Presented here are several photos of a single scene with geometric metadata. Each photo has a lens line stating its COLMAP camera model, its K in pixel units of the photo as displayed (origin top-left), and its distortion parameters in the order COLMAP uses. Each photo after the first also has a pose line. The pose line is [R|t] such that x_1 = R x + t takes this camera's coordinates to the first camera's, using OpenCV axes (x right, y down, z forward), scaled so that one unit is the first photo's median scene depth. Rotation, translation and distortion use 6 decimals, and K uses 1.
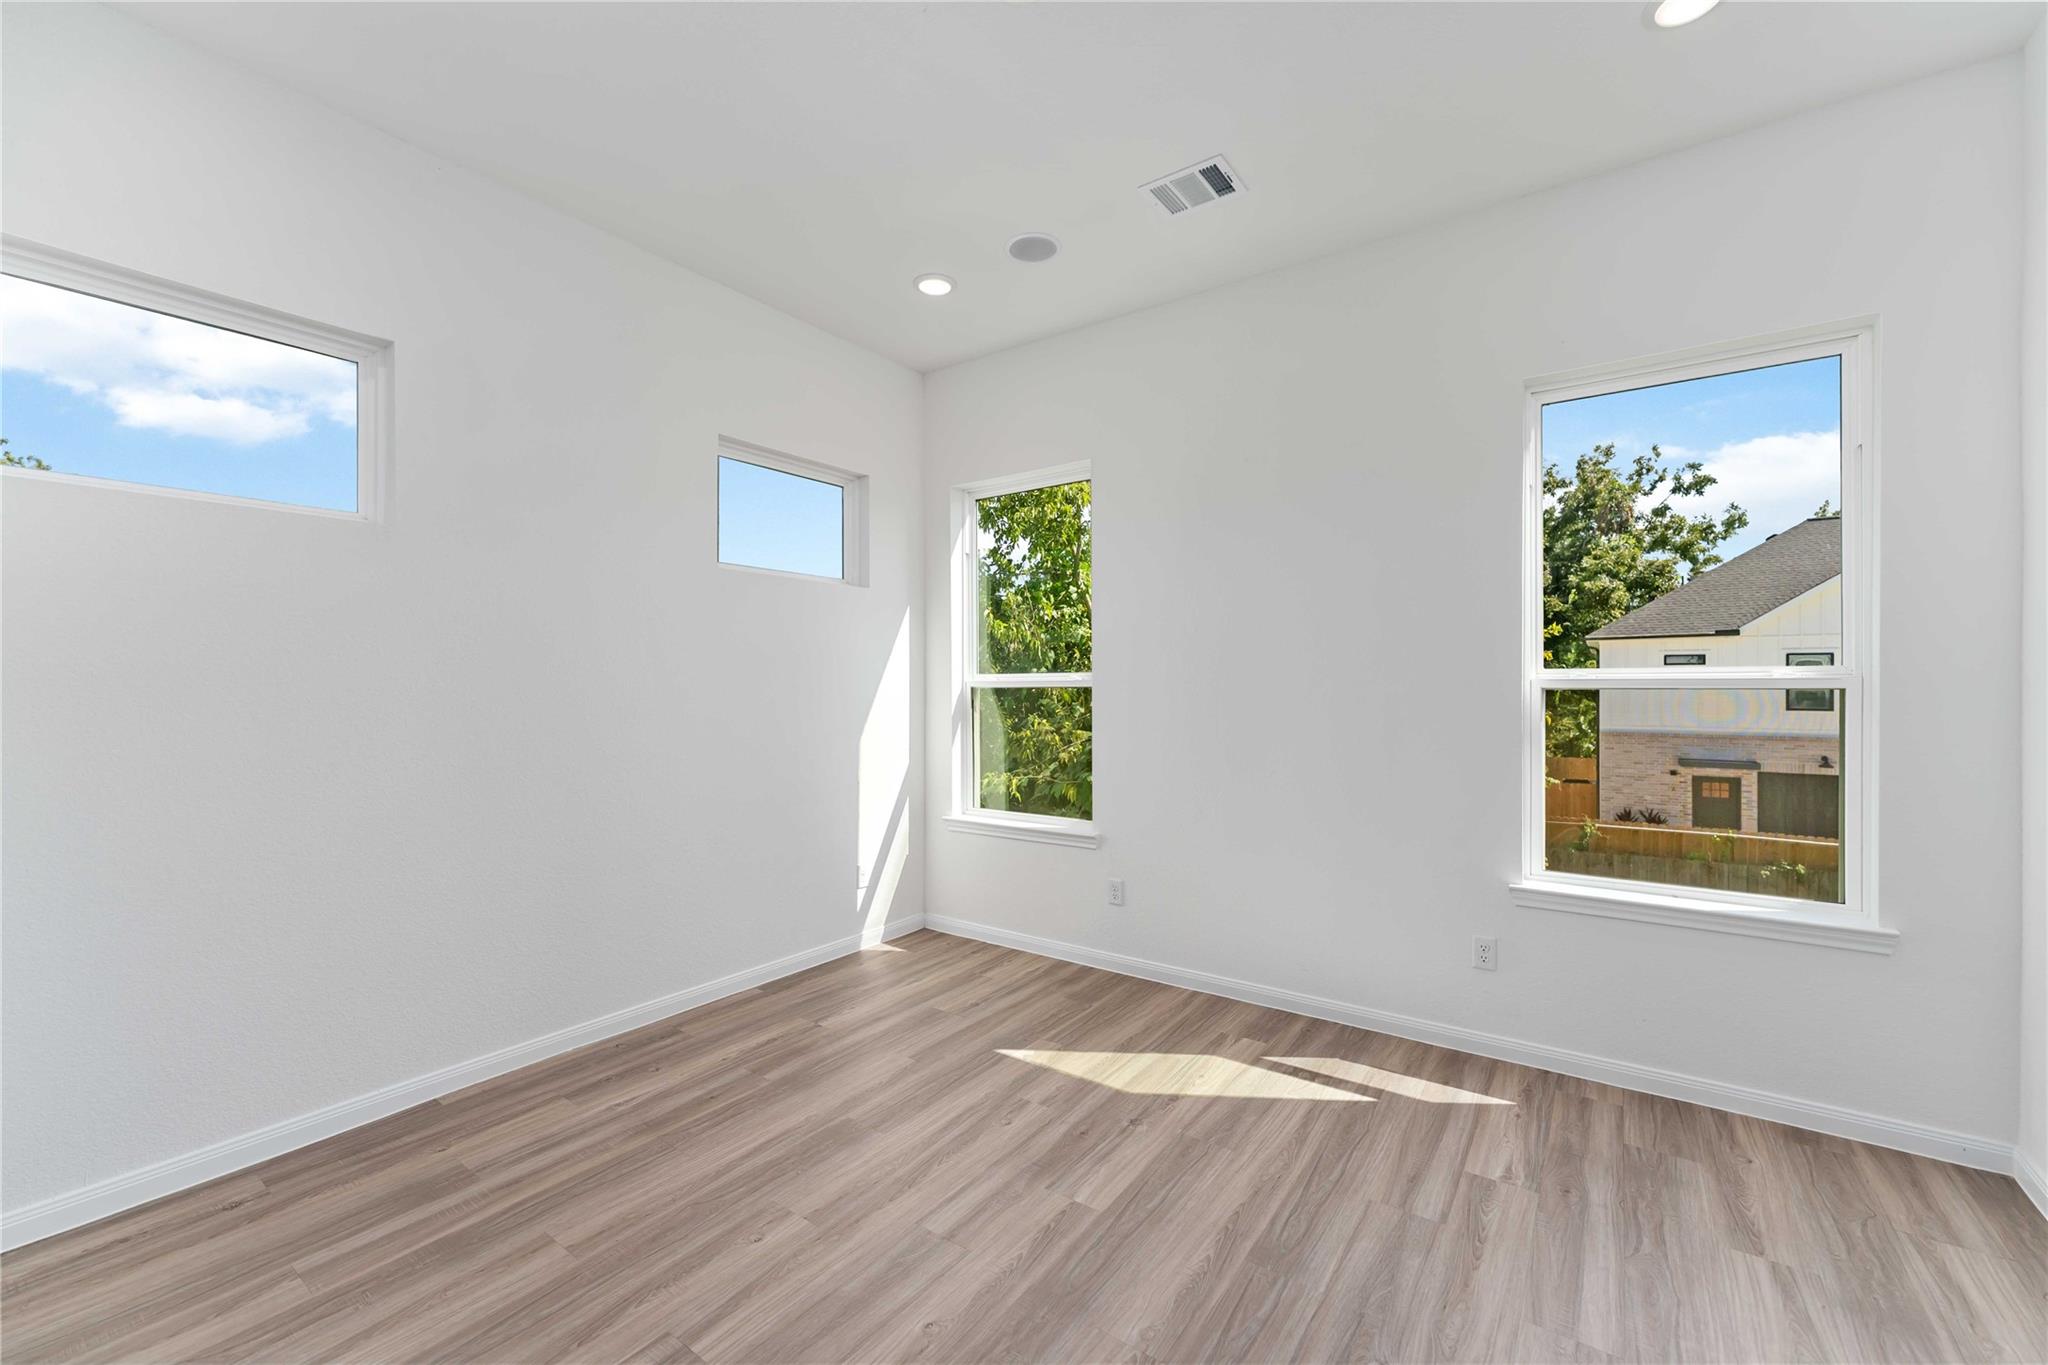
lens RADIAL K [[828.5, 0, 1016.9], [0, 828.5, 680.5], [0, 0, 1]] dist [-0.000492, -0.000177]
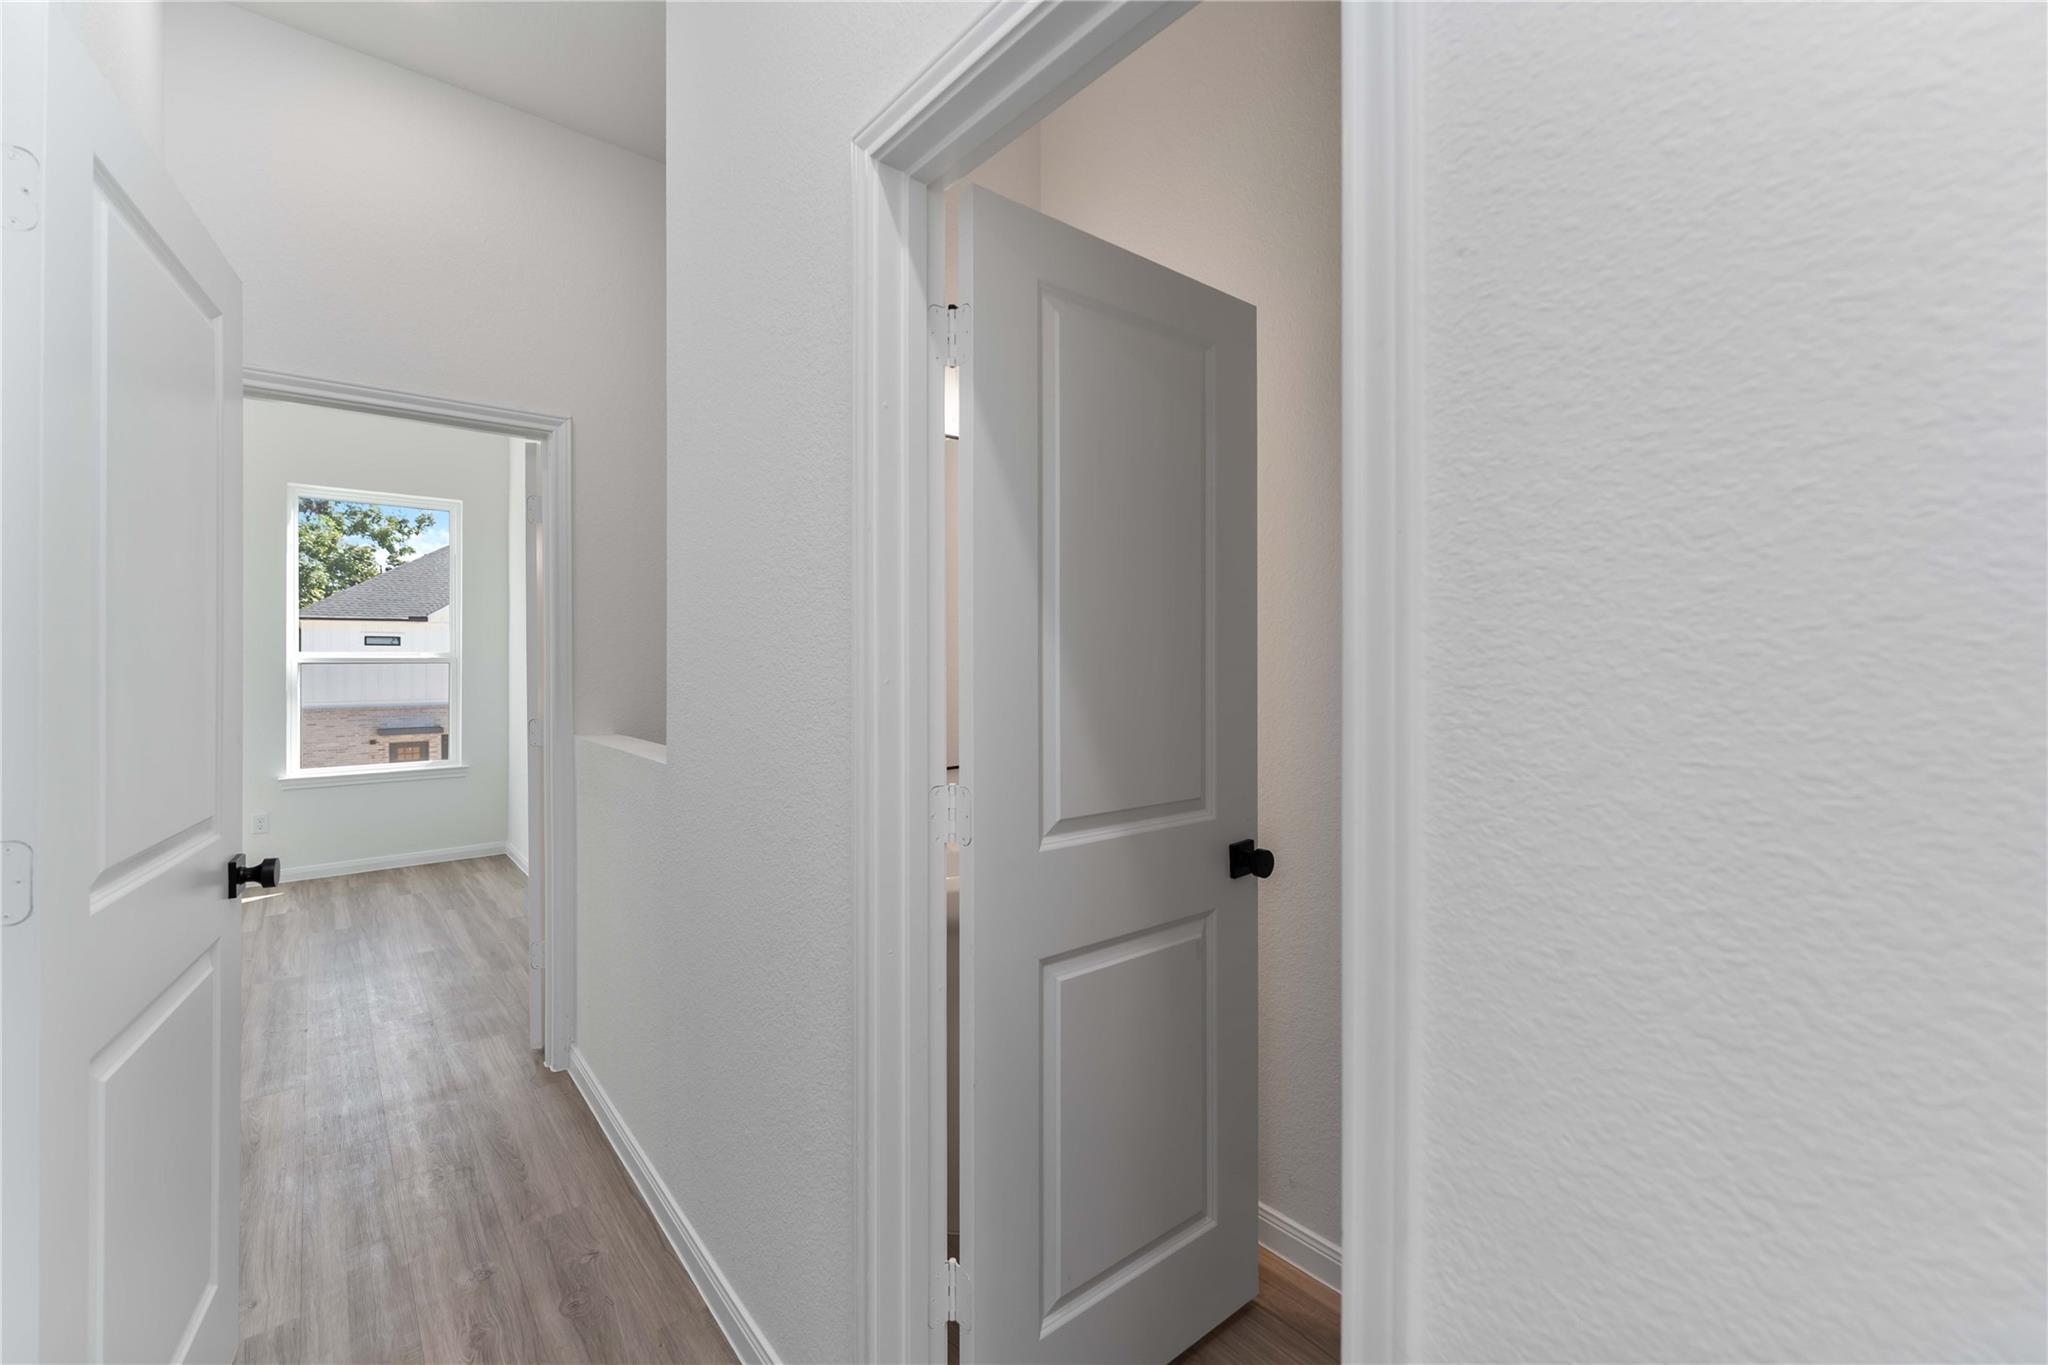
lens RADIAL K [[839.8, 0, 1018.1], [0, 839.8, 661.0], [0, 0, 1]] dist [-0.000164, -0.000037]
pose [[0.242614, -0.002974, 0.970118, -0.068576], [0.001420, 0.999995, 0.002711, 0.000221], [-0.970122, 0.000719, 0.242617, -0.086385]]
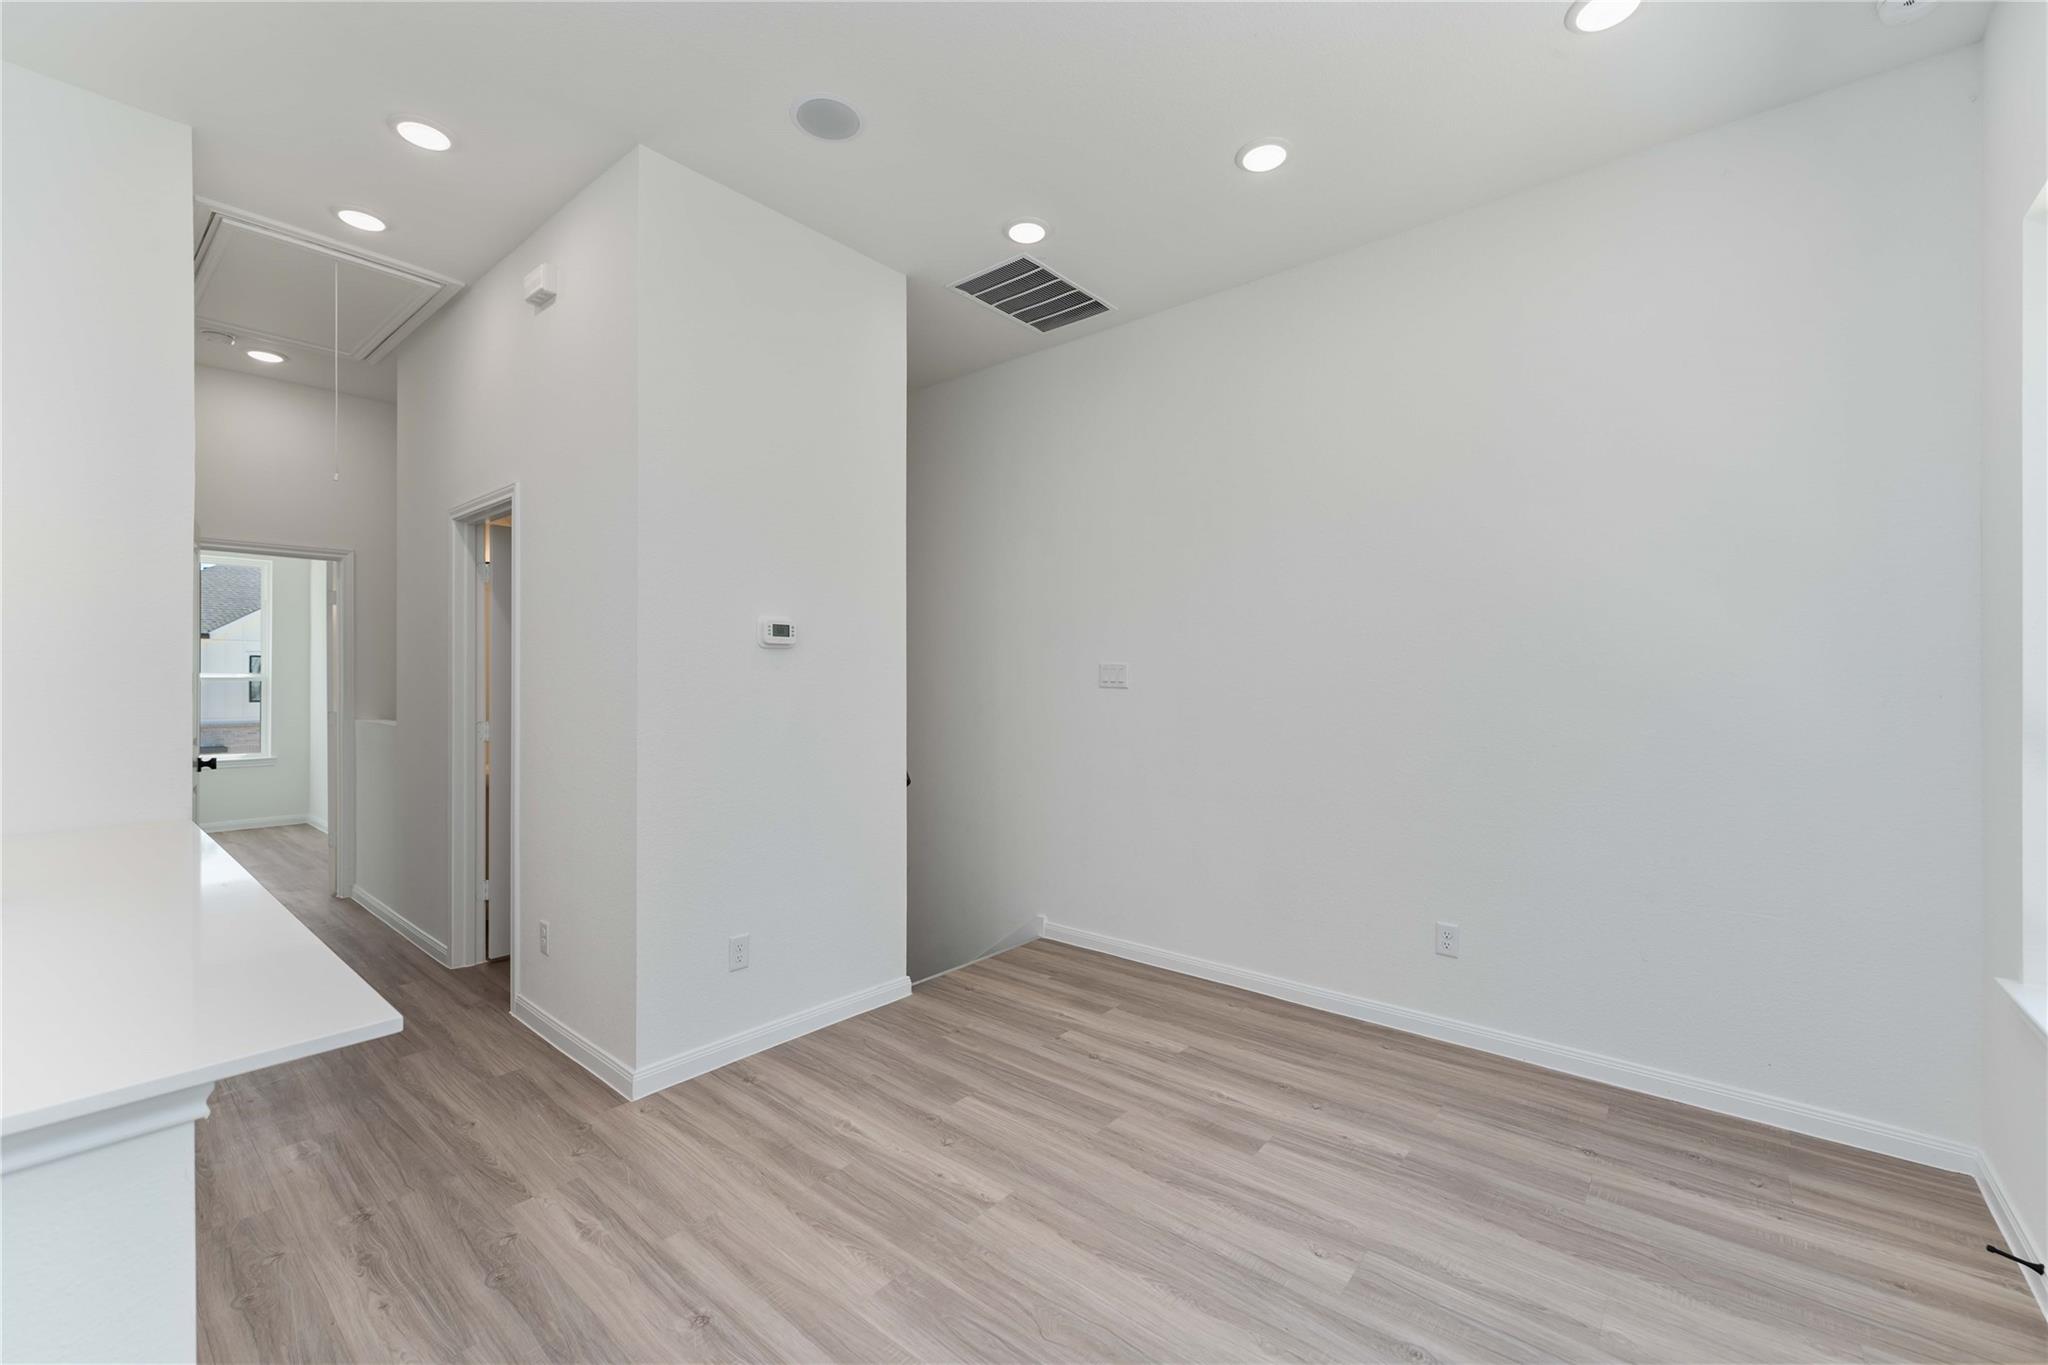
lens RADIAL K [[828.5, 0, 1016.9], [0, 828.5, 680.5], [0, 0, 1]] dist [-0.000492, -0.000177]
pose [[0.076748, -0.002637, 0.997047, -0.148849], [-0.000909, 0.999996, 0.002714, -0.000062], [-0.997050, -0.001115, 0.076746, -0.164071]]
